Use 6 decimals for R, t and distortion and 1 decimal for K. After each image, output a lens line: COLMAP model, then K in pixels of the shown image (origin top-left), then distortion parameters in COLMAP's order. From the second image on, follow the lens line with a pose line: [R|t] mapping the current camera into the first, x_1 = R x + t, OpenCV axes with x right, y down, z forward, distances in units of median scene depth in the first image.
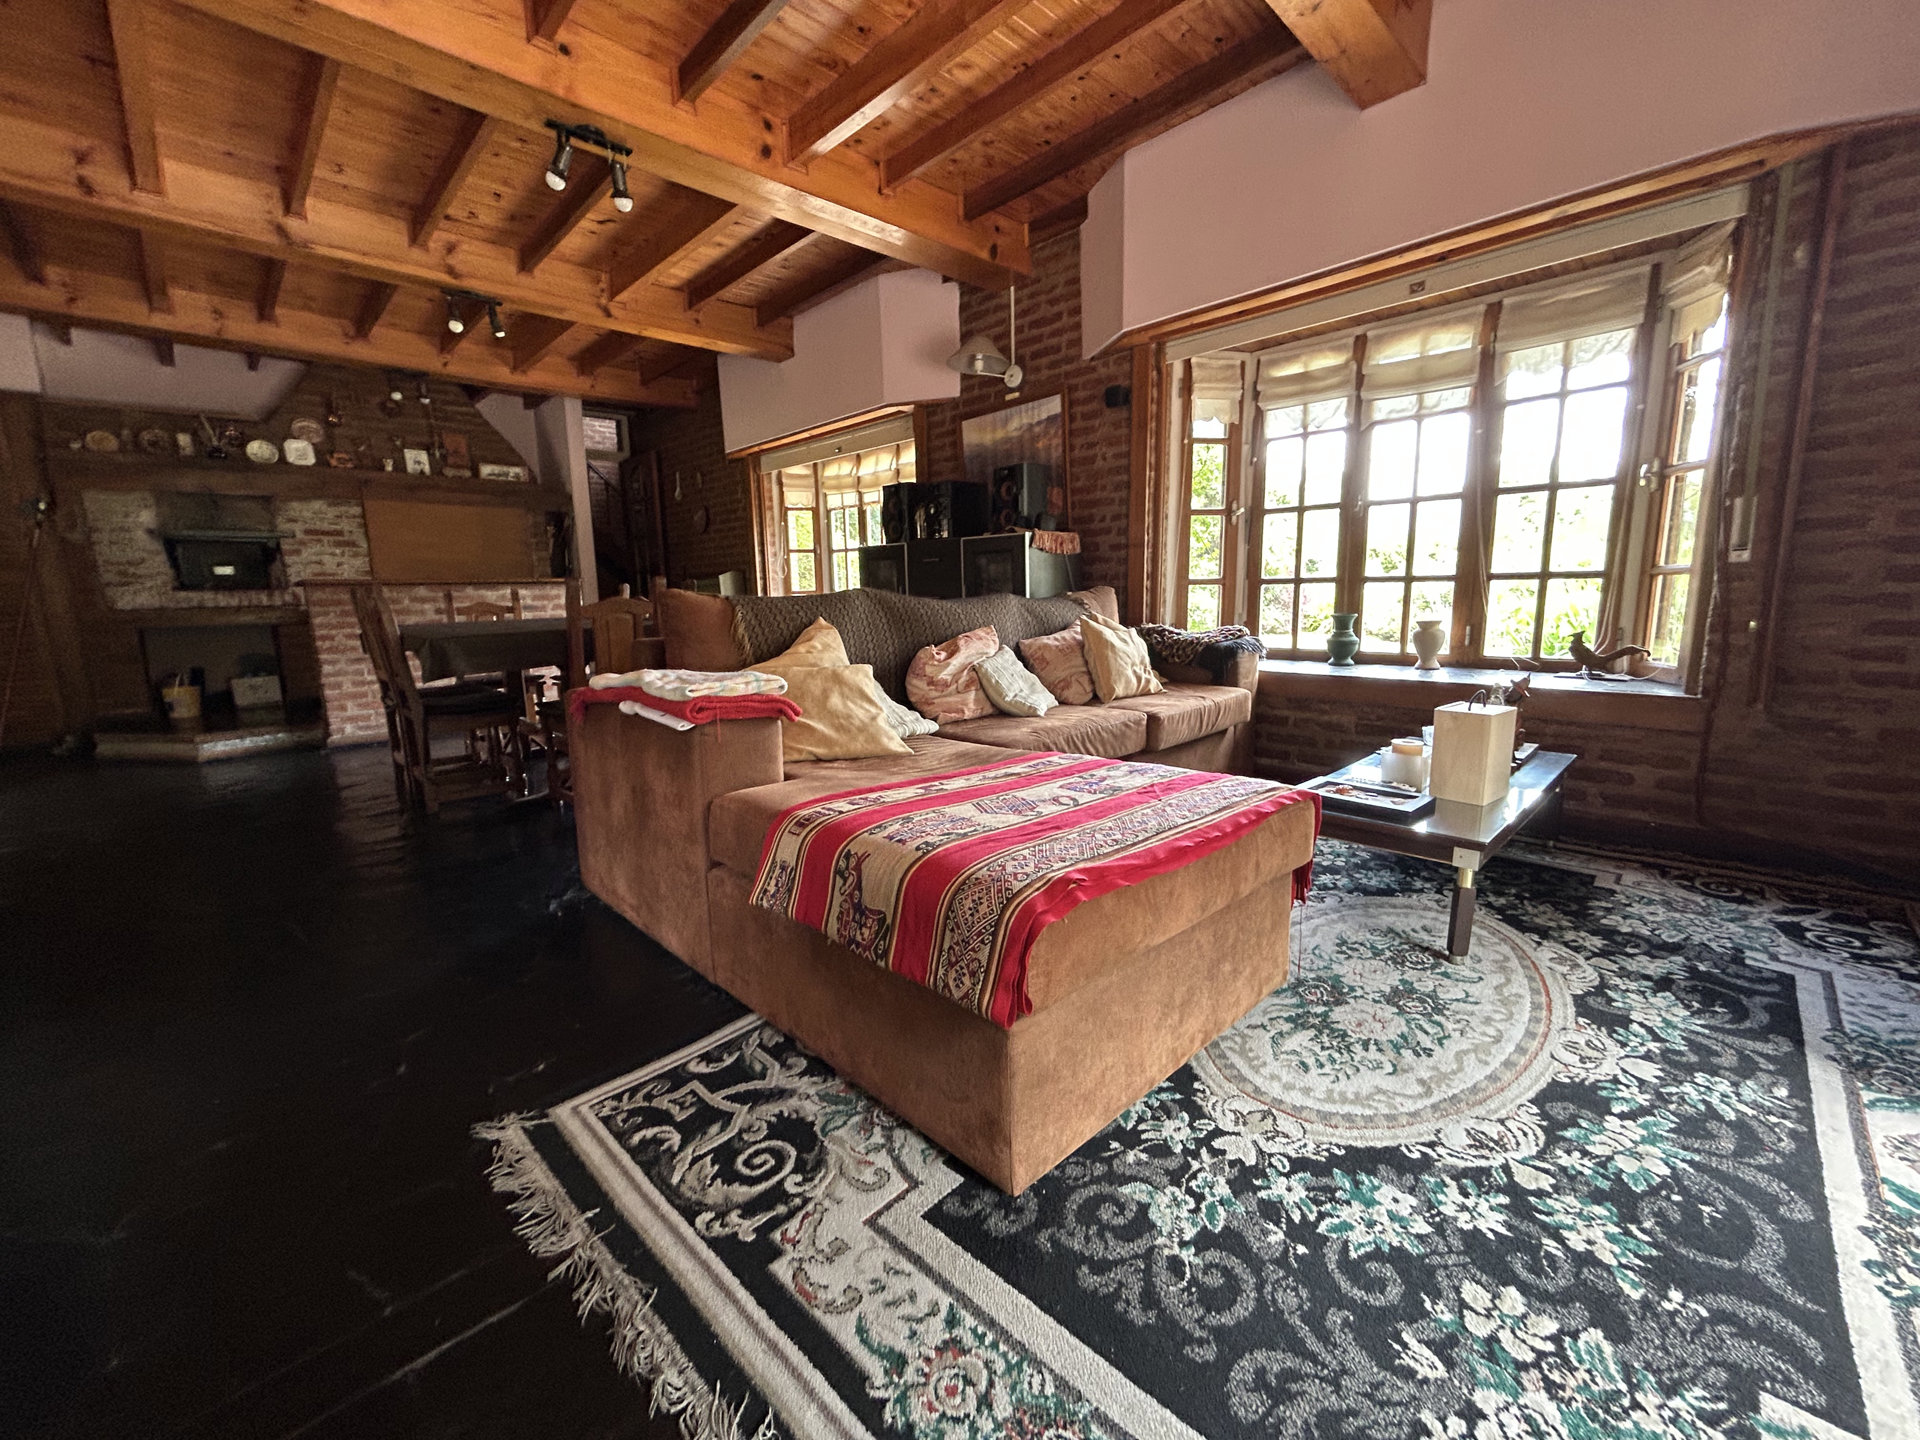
lens RADIAL K [[771.8, 0, 954.8], [0, 771.8, 721.3], [0, 0, 1]] dist [0.000637, -0.000567]
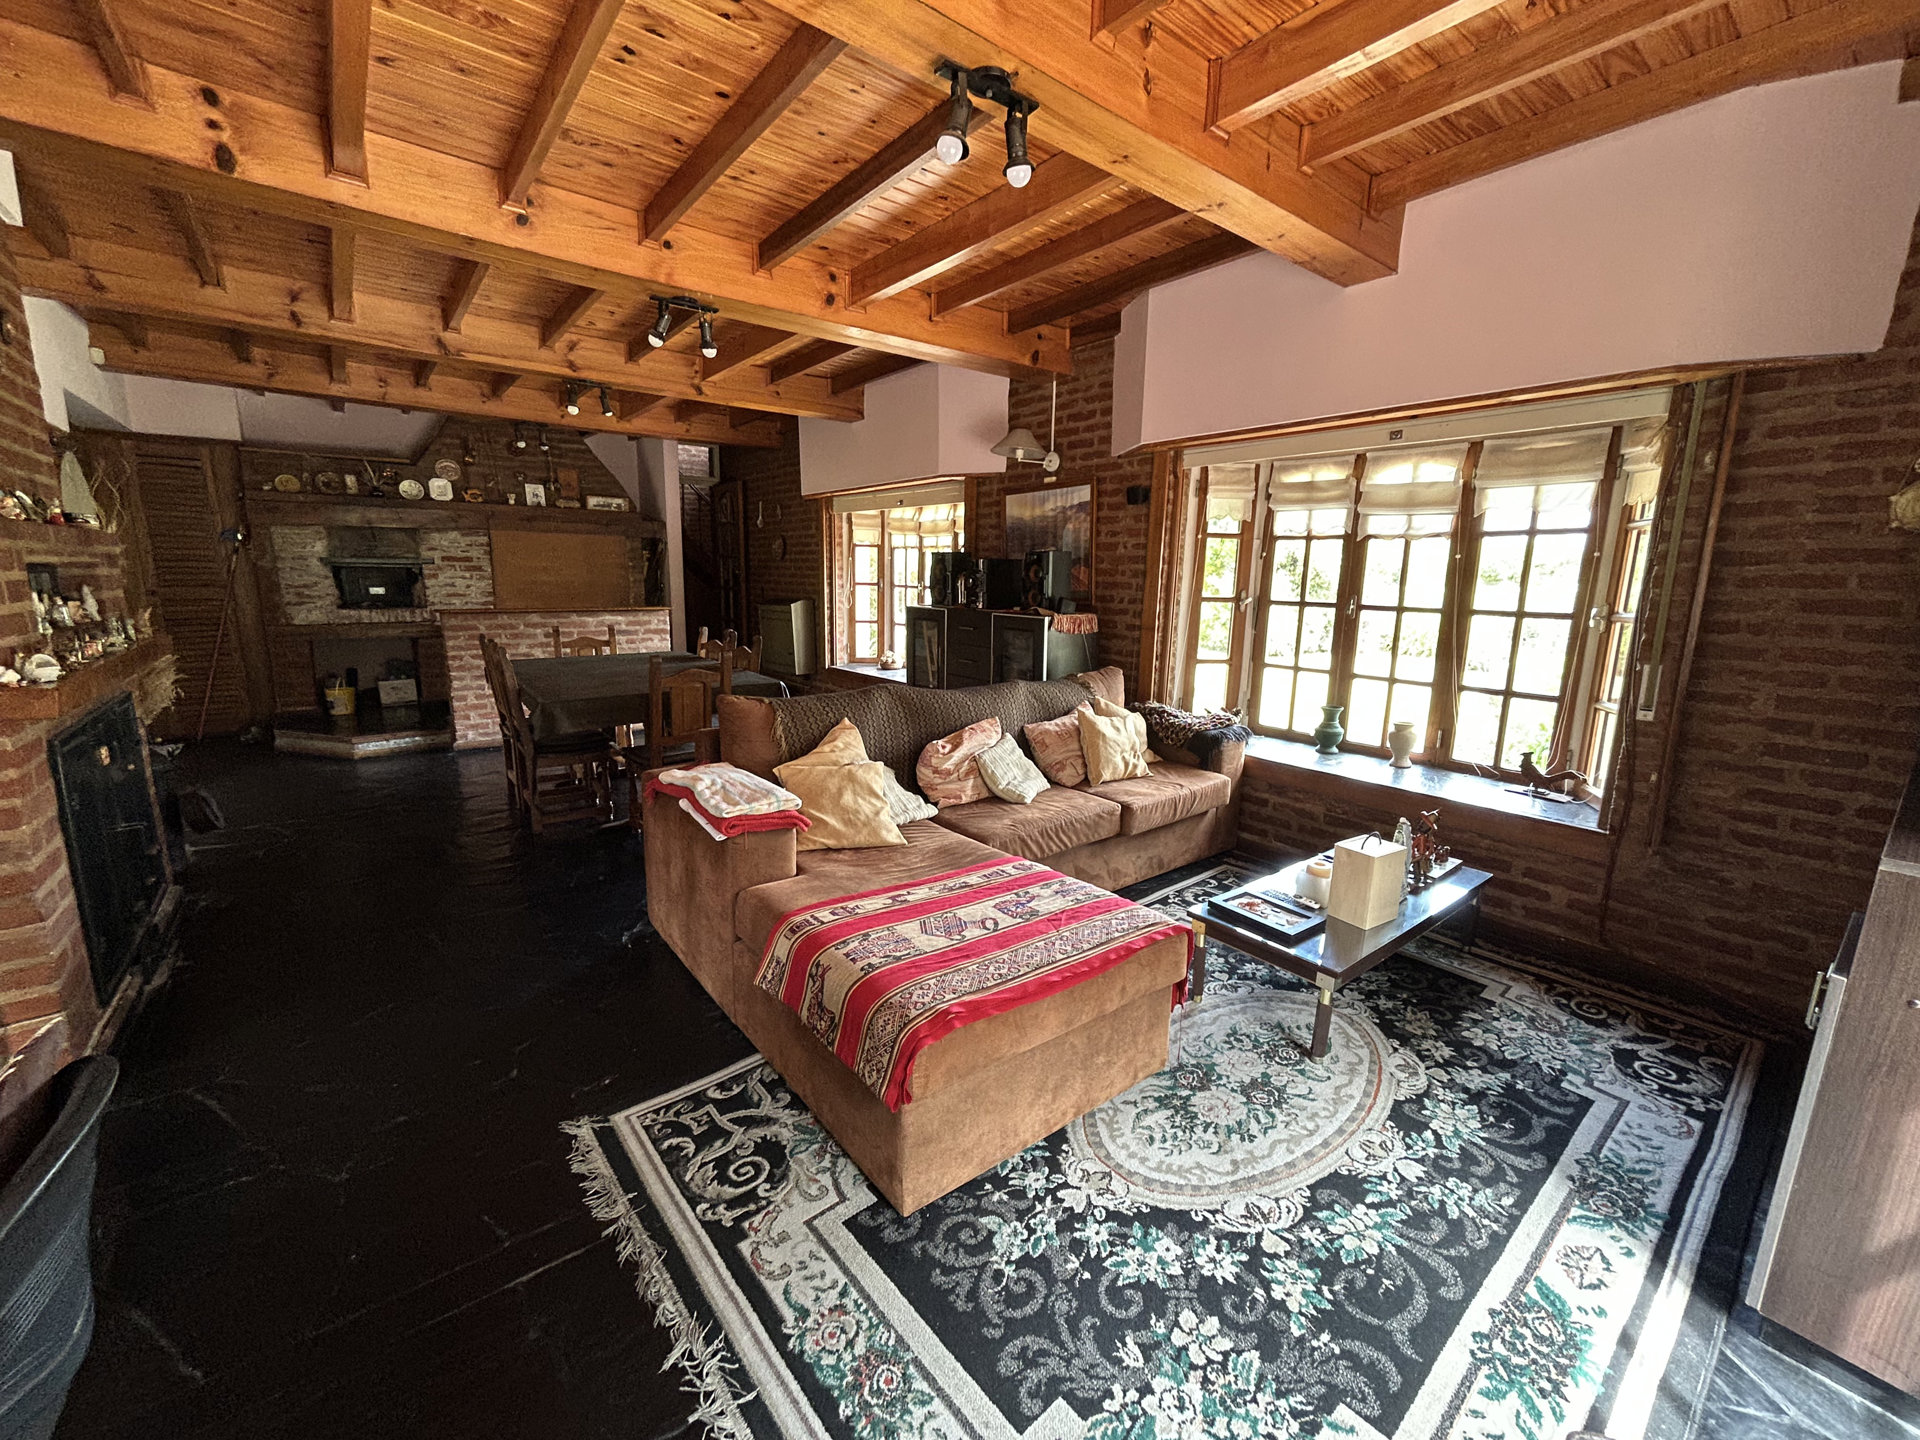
lens RADIAL K [[771.8, 0, 962.7], [0, 771.8, 719.4], [0, 0, 1]] dist [0.000637, -0.000567]
pose [[0.994419, 0.058211, -0.087986, 0.118154], [-0.056332, 0.998131, 0.023691, -0.170405], [0.089201, -0.018602, 0.995840, -0.201965]]
